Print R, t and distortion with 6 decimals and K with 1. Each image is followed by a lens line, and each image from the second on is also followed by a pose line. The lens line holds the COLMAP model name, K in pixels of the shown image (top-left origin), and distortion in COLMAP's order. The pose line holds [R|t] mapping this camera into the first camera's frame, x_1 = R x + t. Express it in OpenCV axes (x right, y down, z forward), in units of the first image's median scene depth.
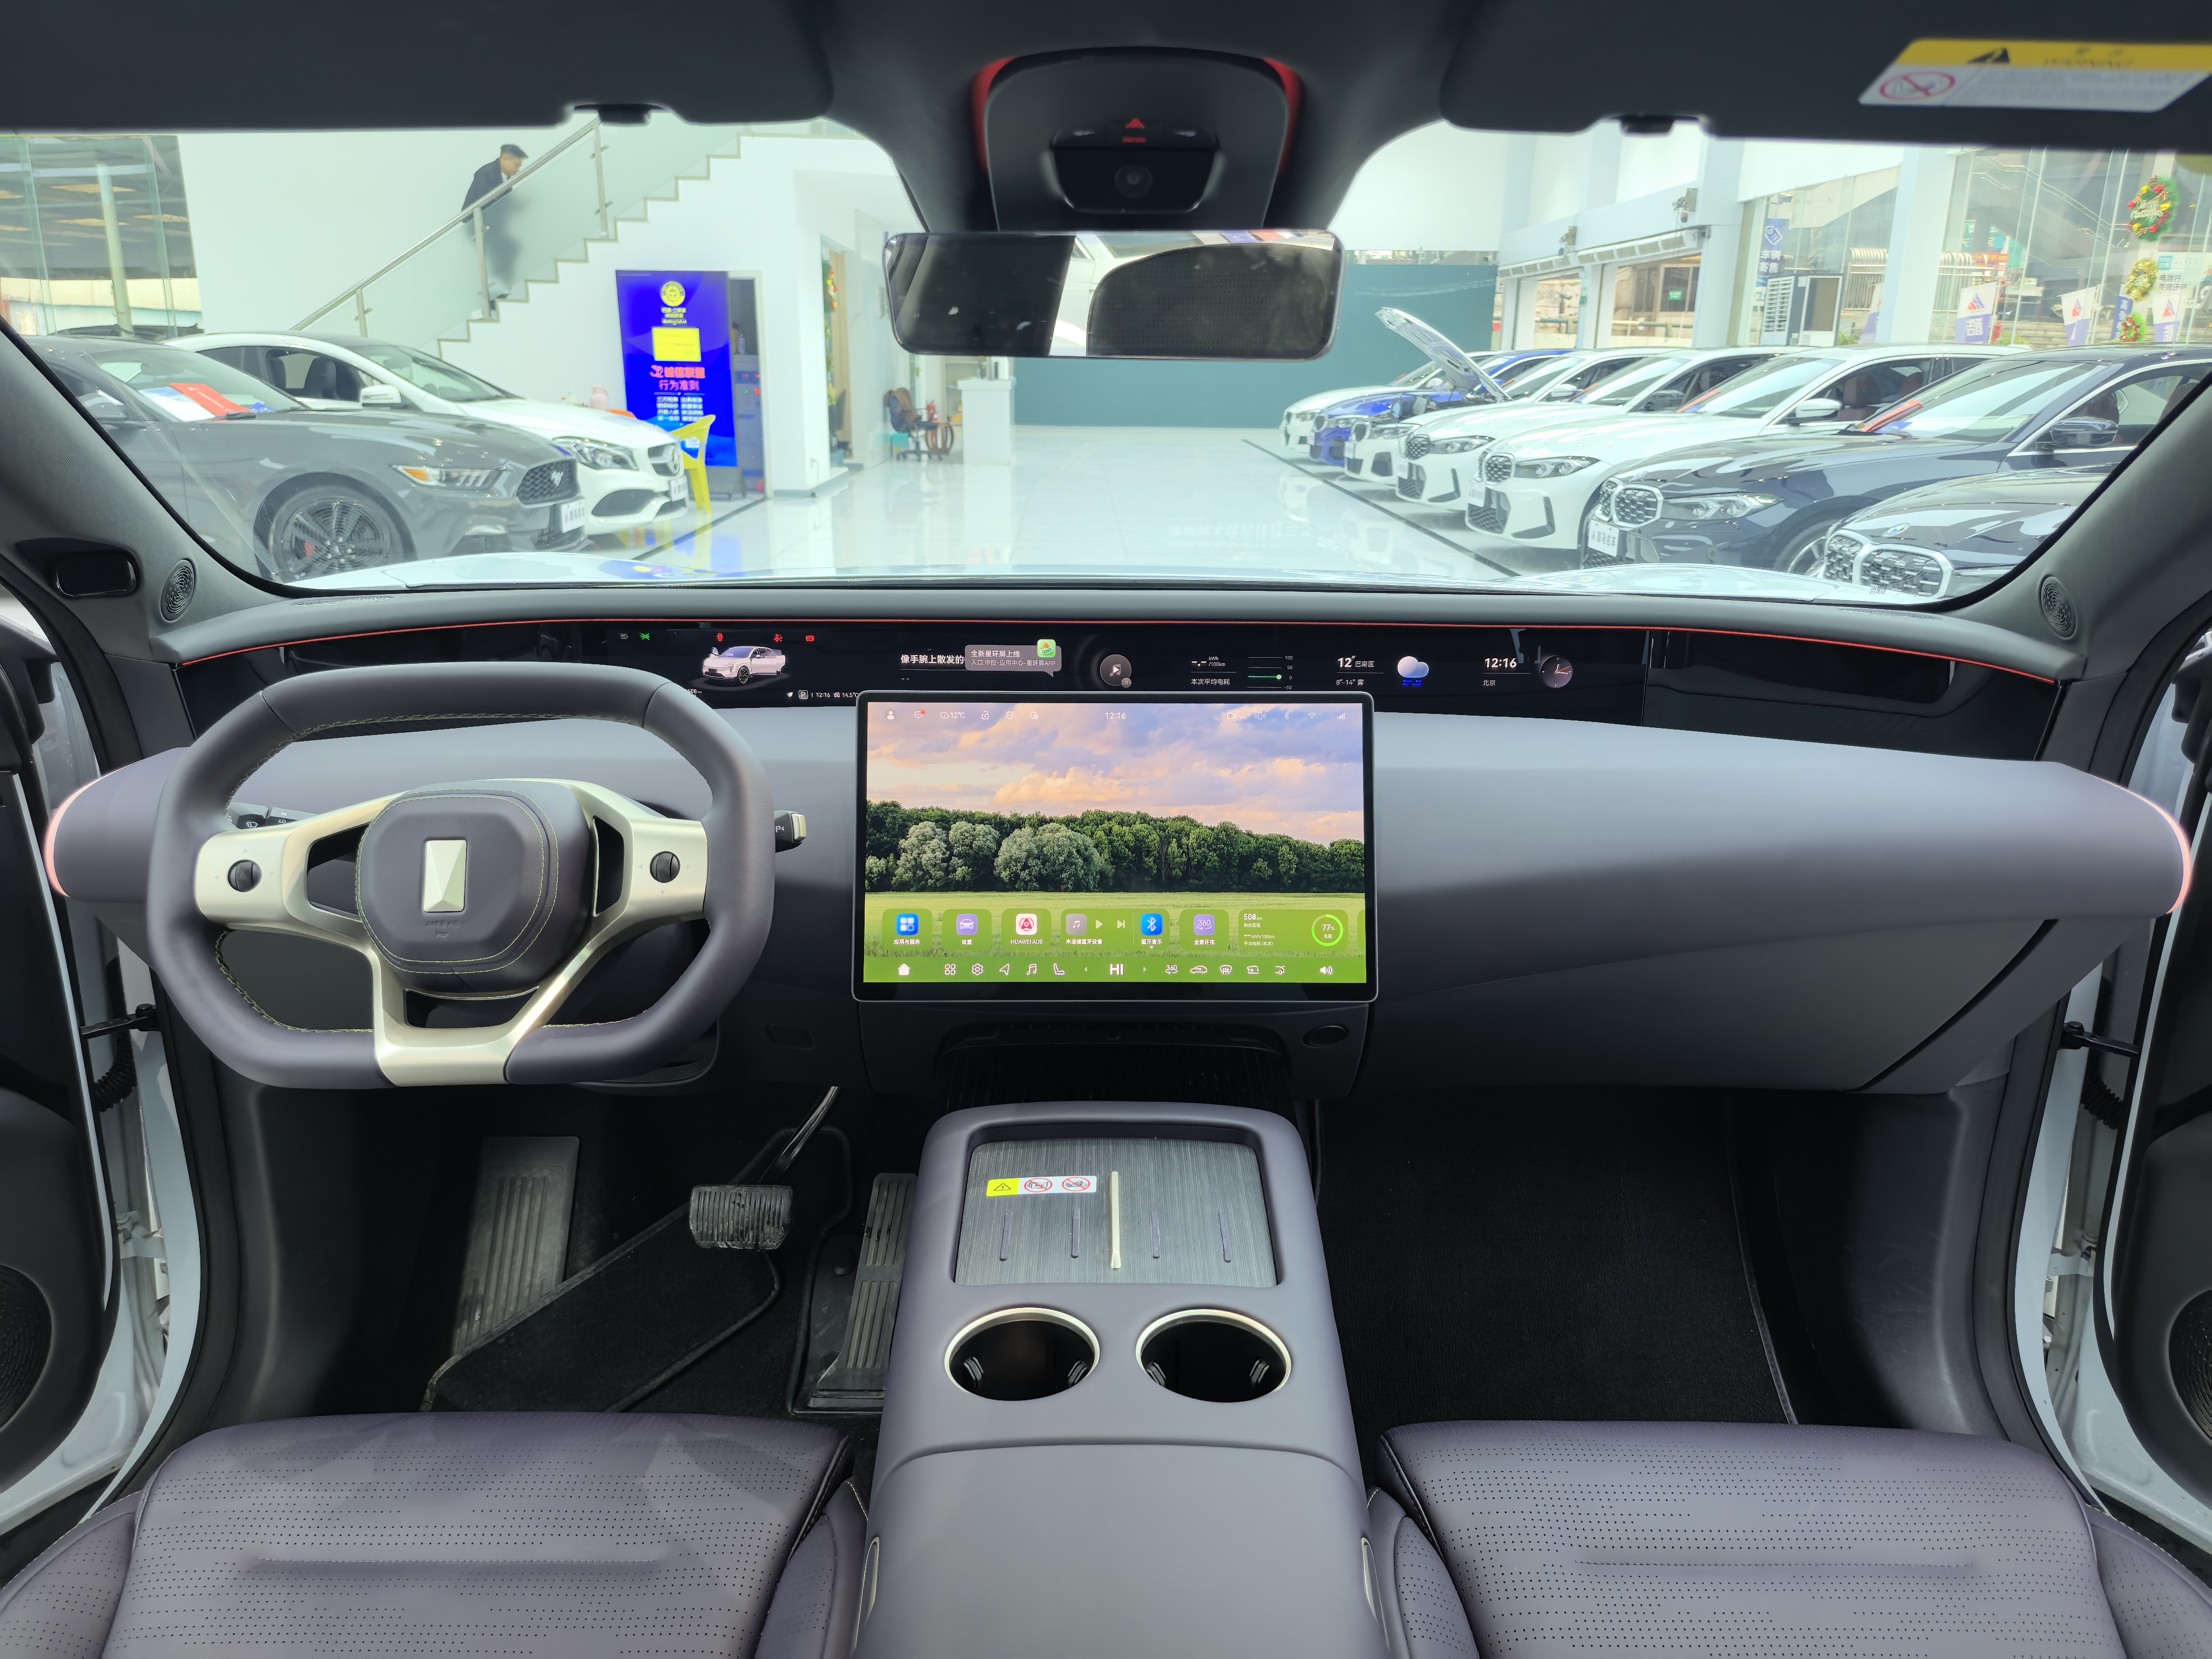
lens RADIAL K [[1587.0, 0, 1112.6], [0, 1587.0, 835.5], [0, 0, 1]] dist [0.046791, -0.047962]
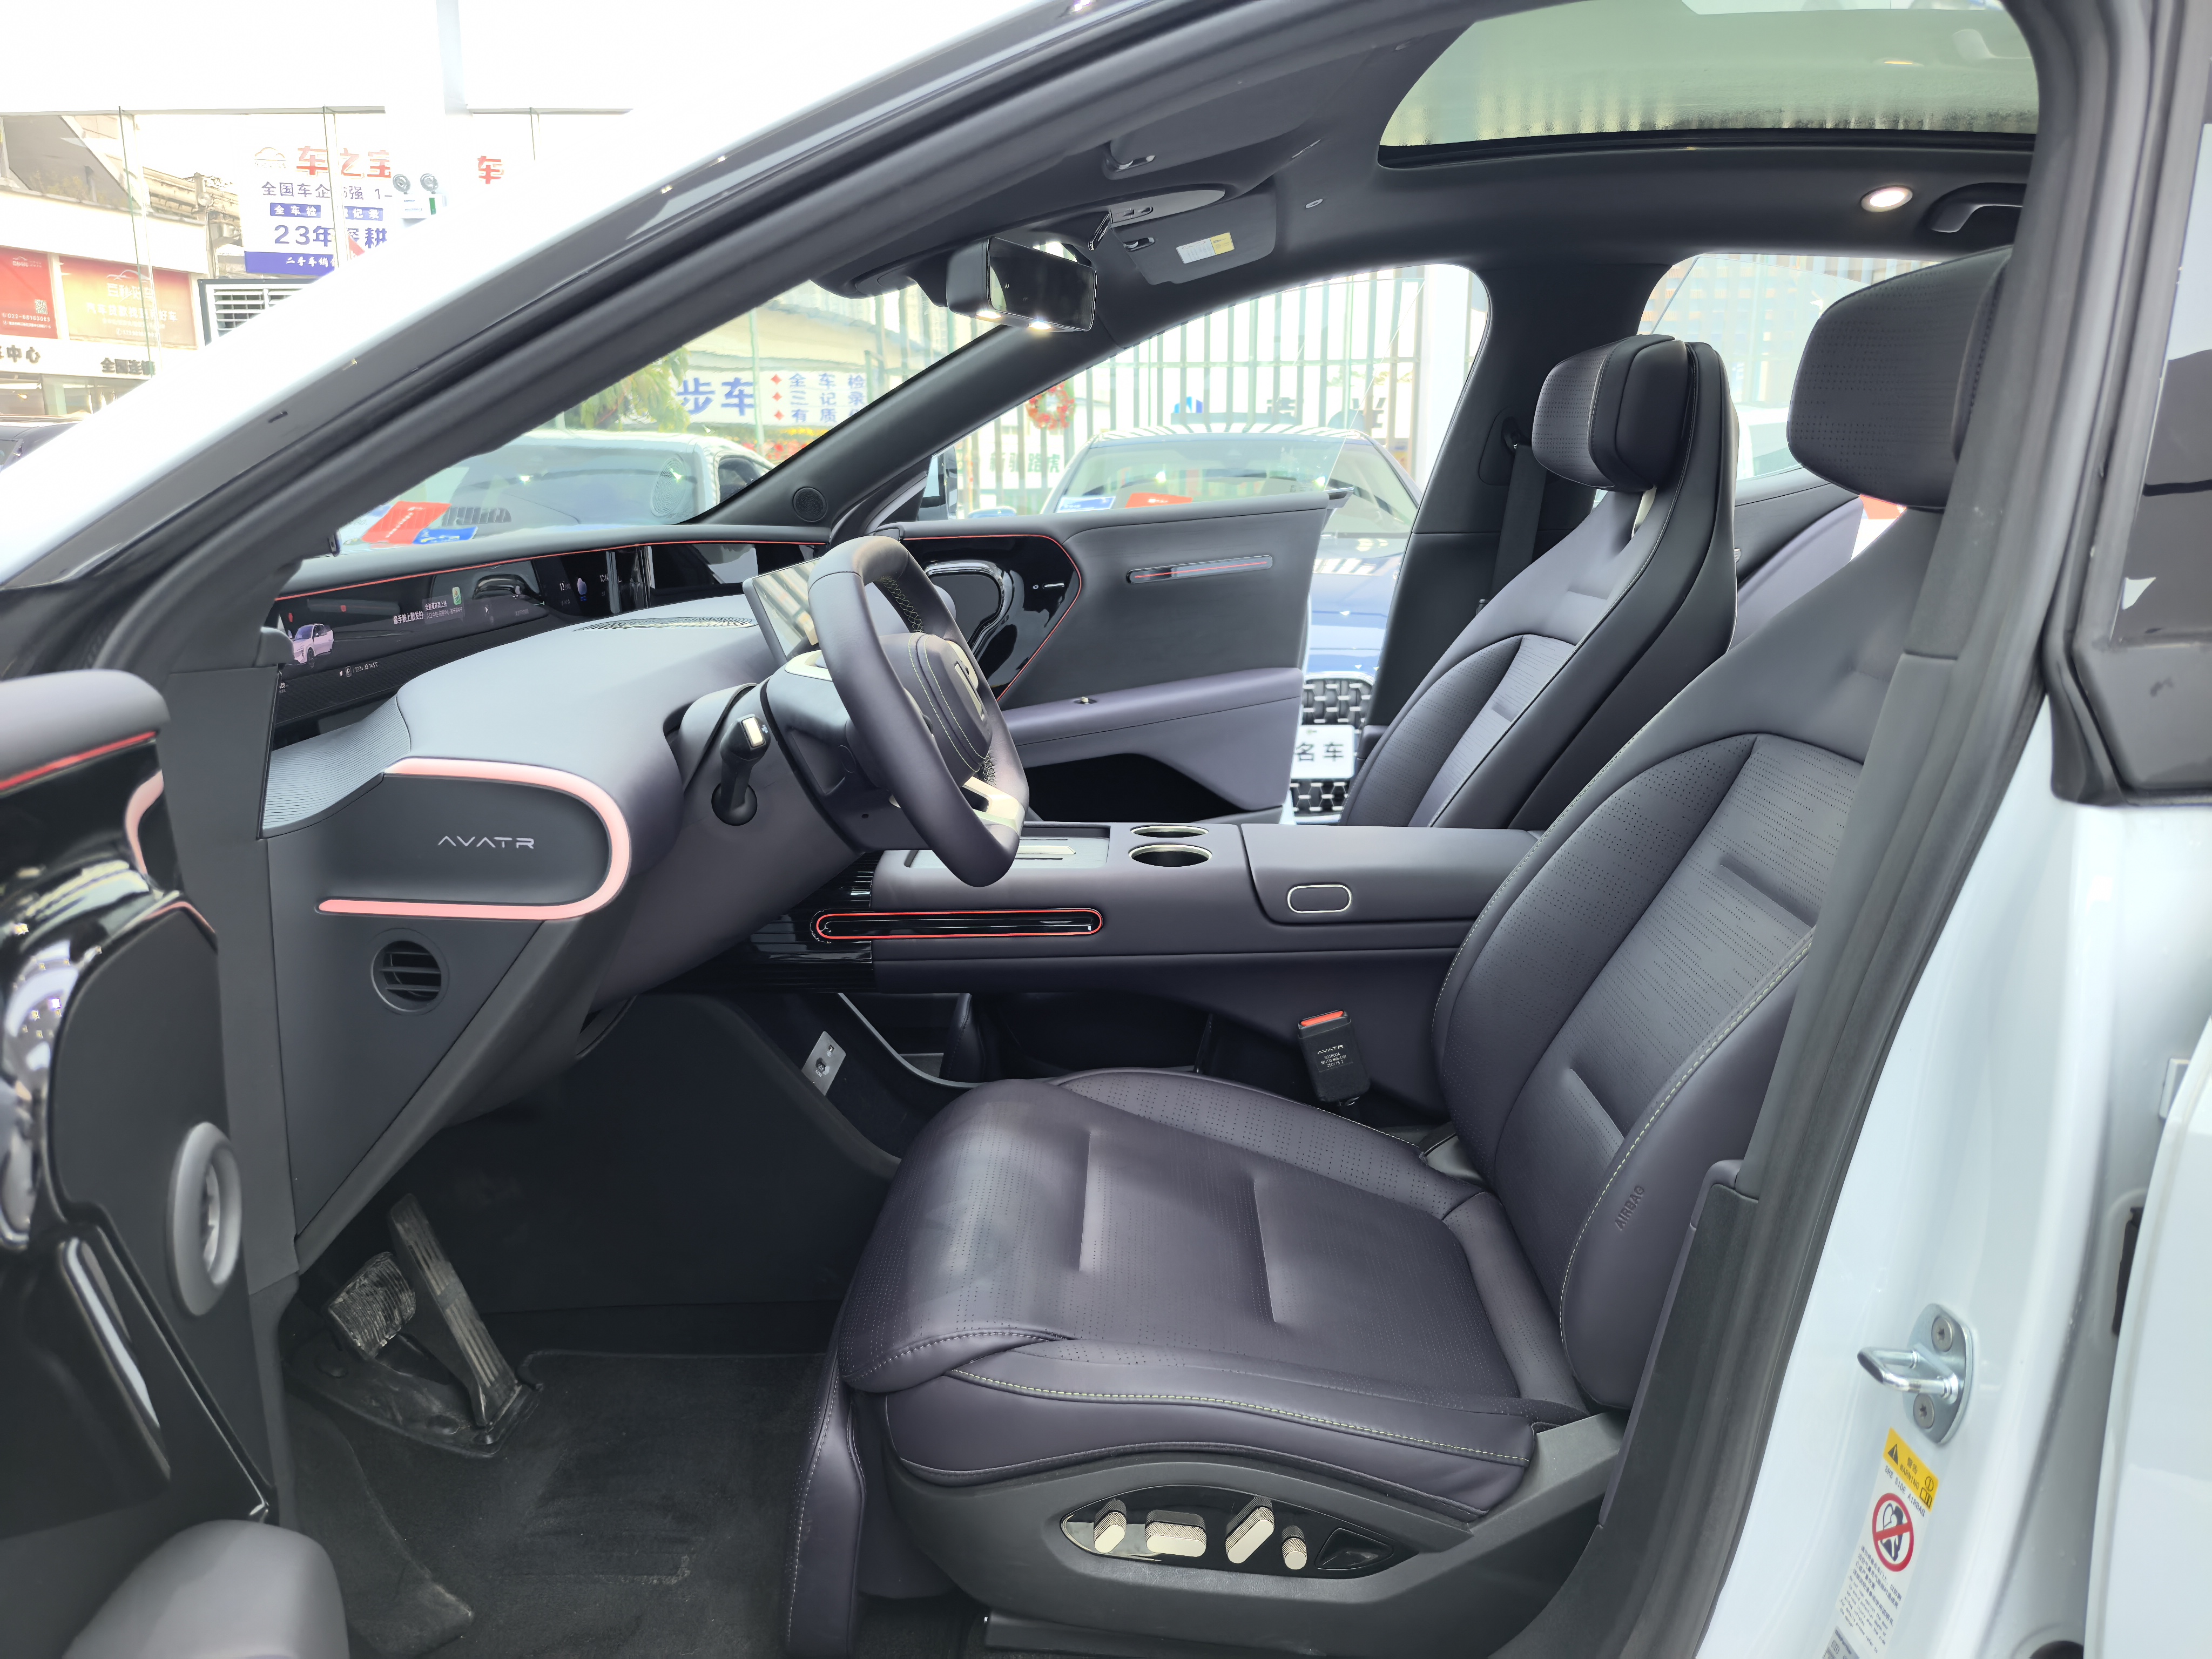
lens RADIAL K [[1587.0, 0, 1112.6], [0, 1587.0, 835.5], [0, 0, 1]] dist [0.046791, -0.047962]
pose [[0.026606, -0.235465, 0.971519, -0.990341], [0.293540, 0.930858, 0.217571, -0.065067], [-0.955577, 0.279390, 0.093885, 0.471476]]
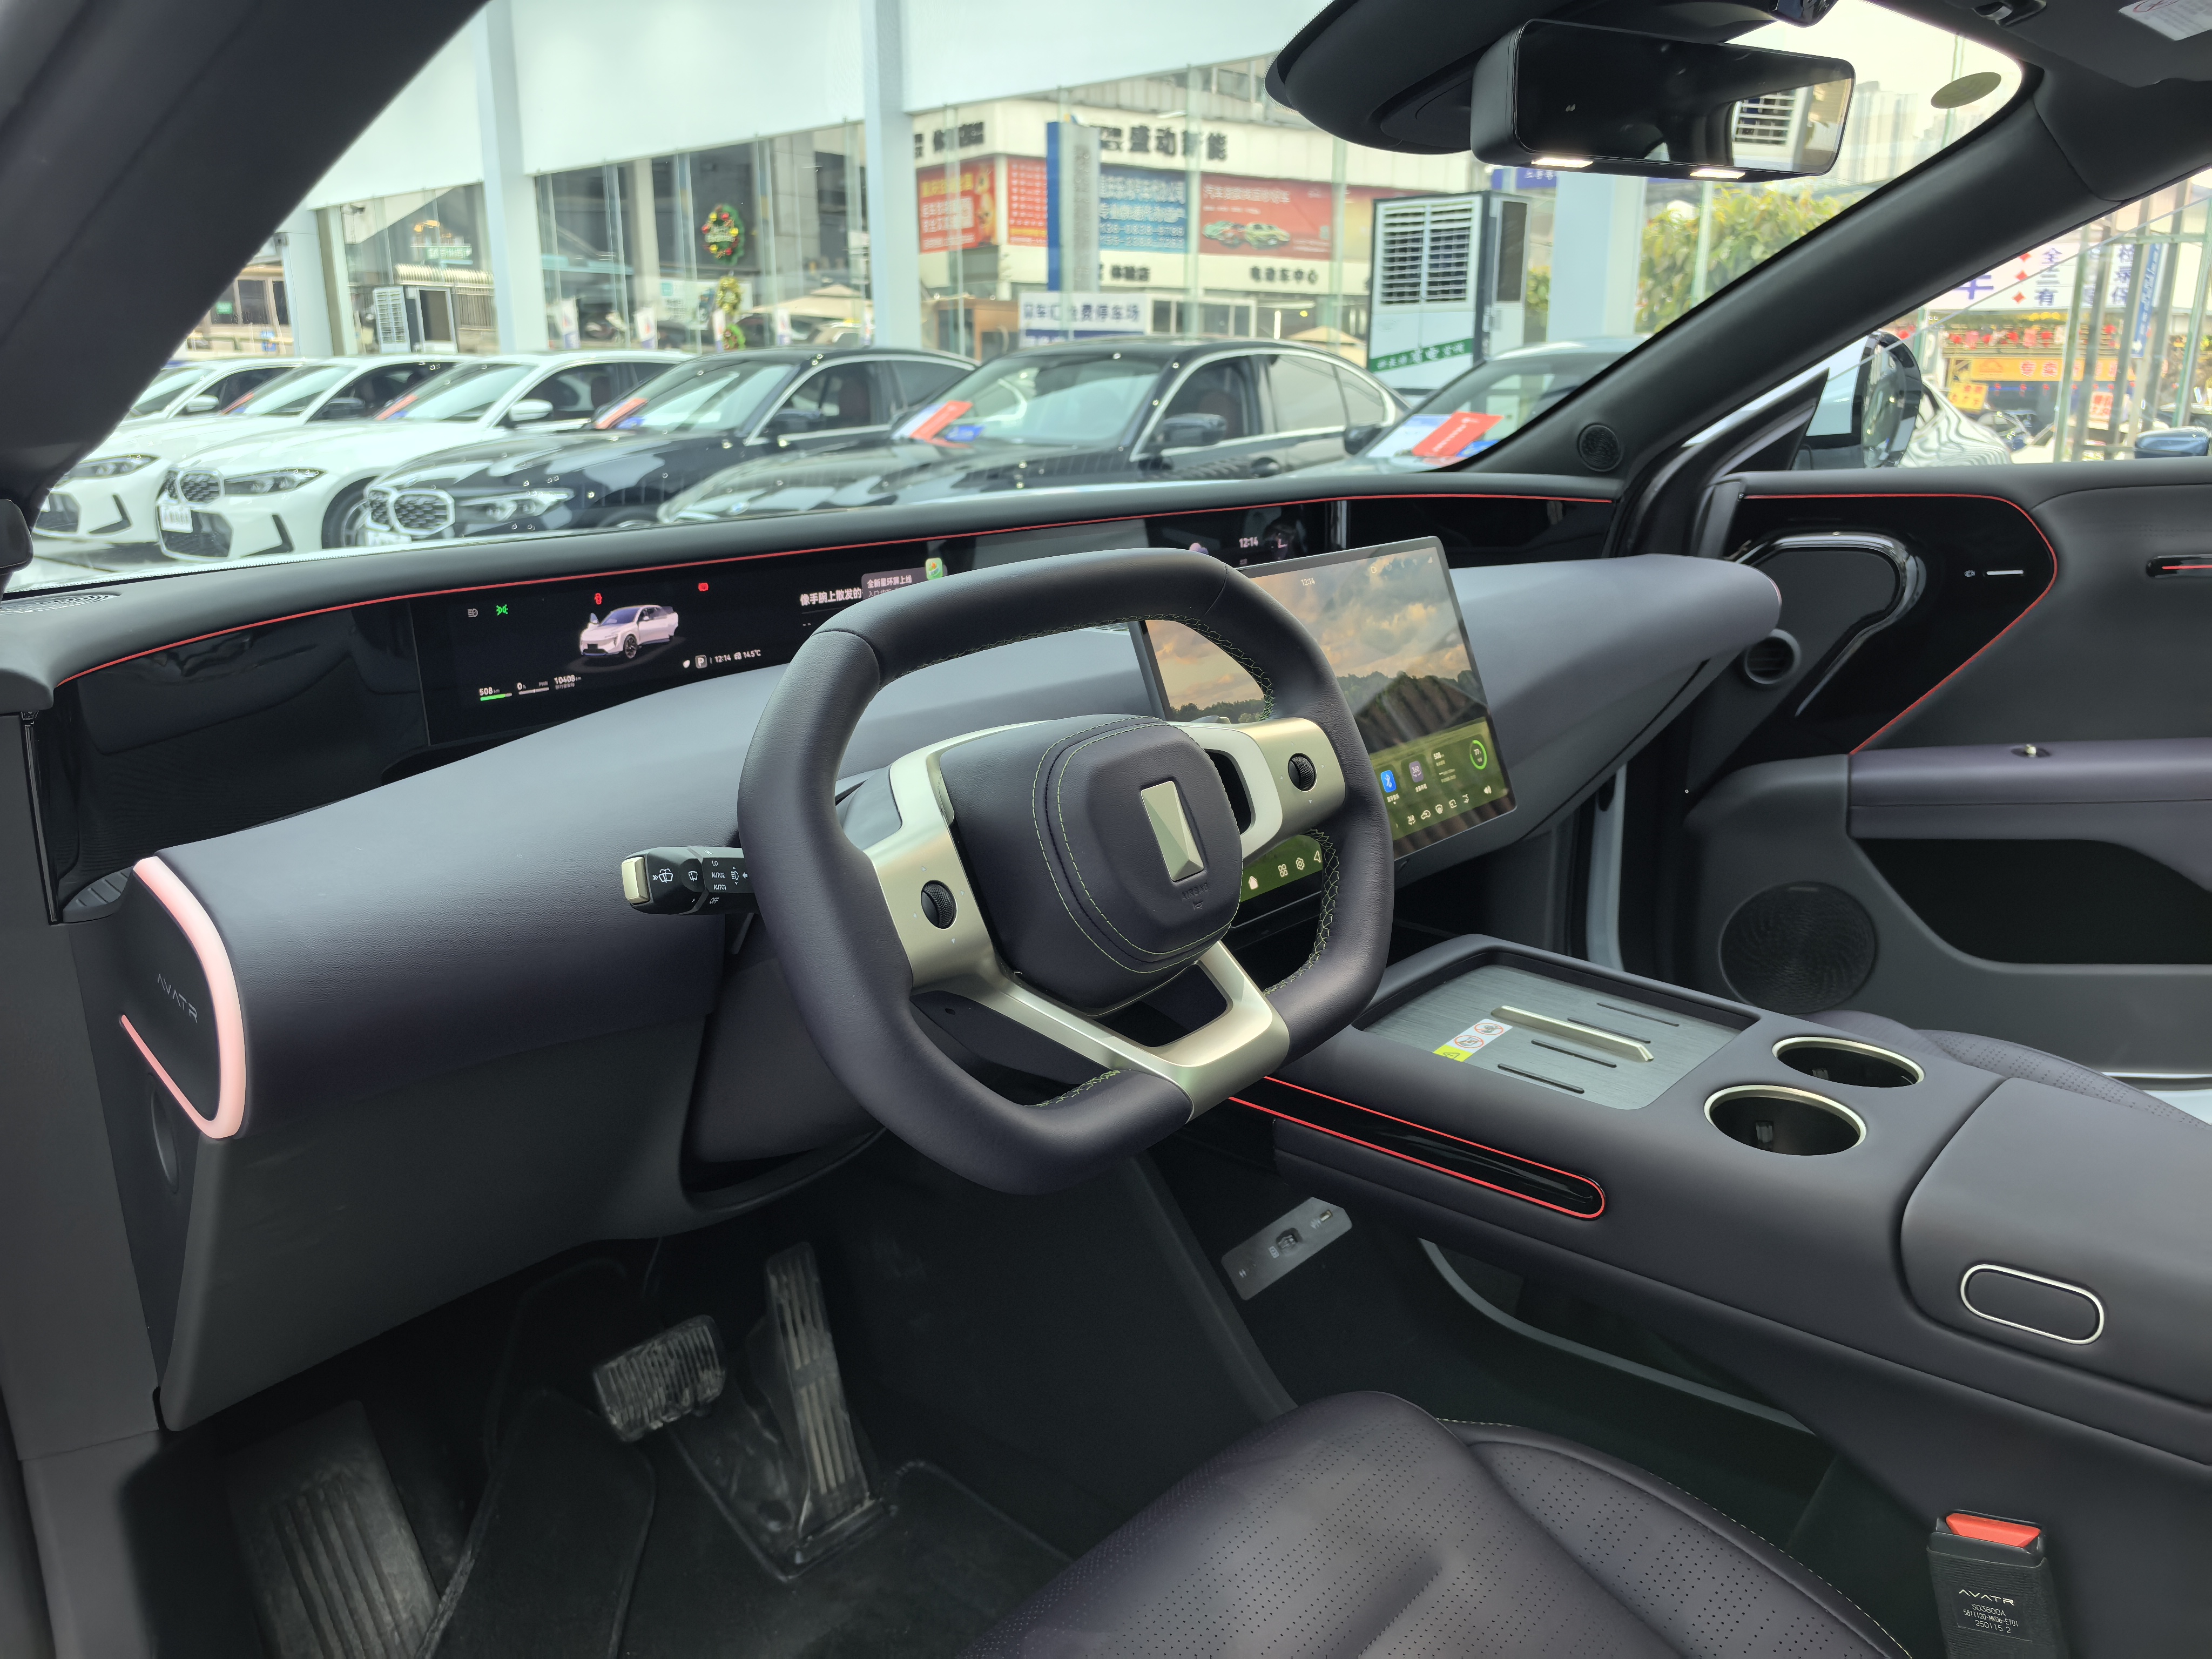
lens RADIAL K [[1587.0, 0, 1112.6], [0, 1587.0, 835.5], [0, 0, 1]] dist [0.046791, -0.047962]
pose [[0.673215, -0.219392, 0.706150, -0.563662], [0.228062, 0.970021, 0.083949, -0.023727], [-0.703398, 0.104530, 0.703068, 0.295113]]
